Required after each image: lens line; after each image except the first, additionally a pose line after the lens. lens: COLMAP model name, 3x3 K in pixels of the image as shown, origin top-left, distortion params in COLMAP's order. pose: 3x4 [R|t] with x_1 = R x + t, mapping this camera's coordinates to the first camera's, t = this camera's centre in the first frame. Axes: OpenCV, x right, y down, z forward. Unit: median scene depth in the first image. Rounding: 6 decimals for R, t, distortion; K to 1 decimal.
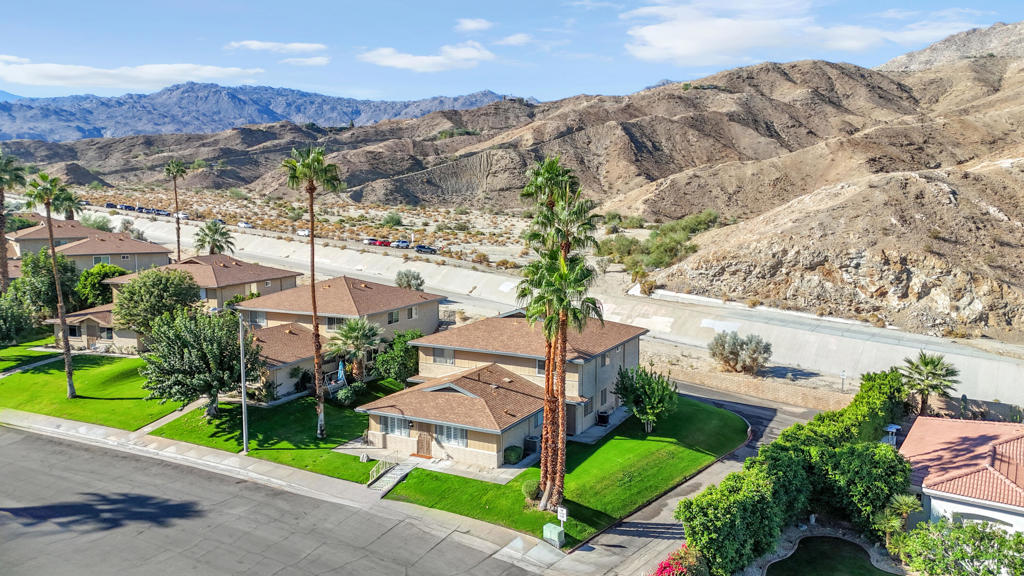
lens RADIAL K [[746.9, 0, 516.5], [0, 746.9, 287.1], [0, 0, 1]] dist [0.088112, -0.091644]
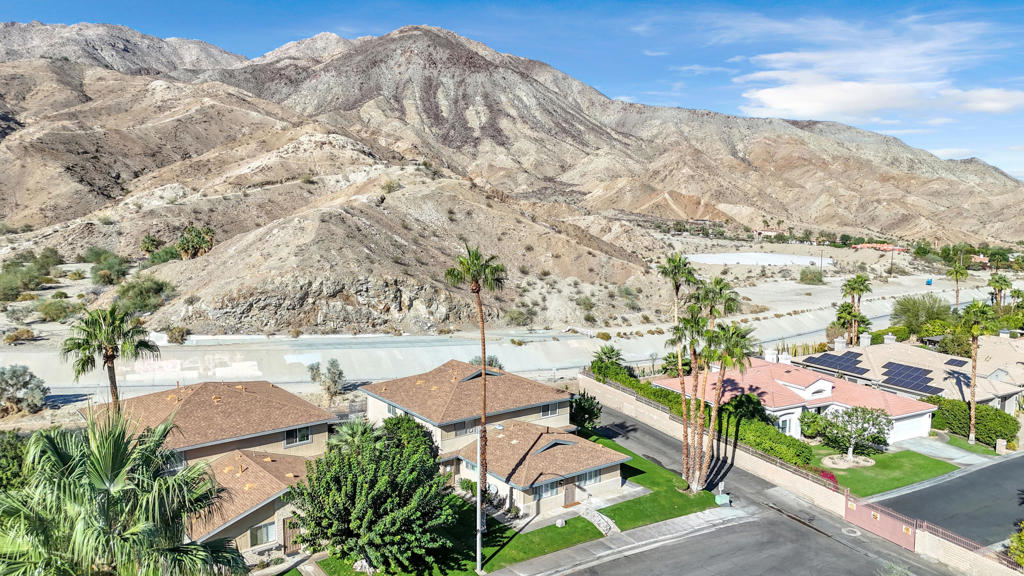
lens RADIAL K [[735.5, 0, 511.2], [0, 735.5, 304.3], [0, 0, 1]] dist [0.094413, -0.084770]
pose [[0.446167, -0.127155, 0.885871, -0.153673], [0.101478, 0.990659, 0.091087, -0.026885], [-0.889178, 0.049257, 0.454903, 0.071531]]
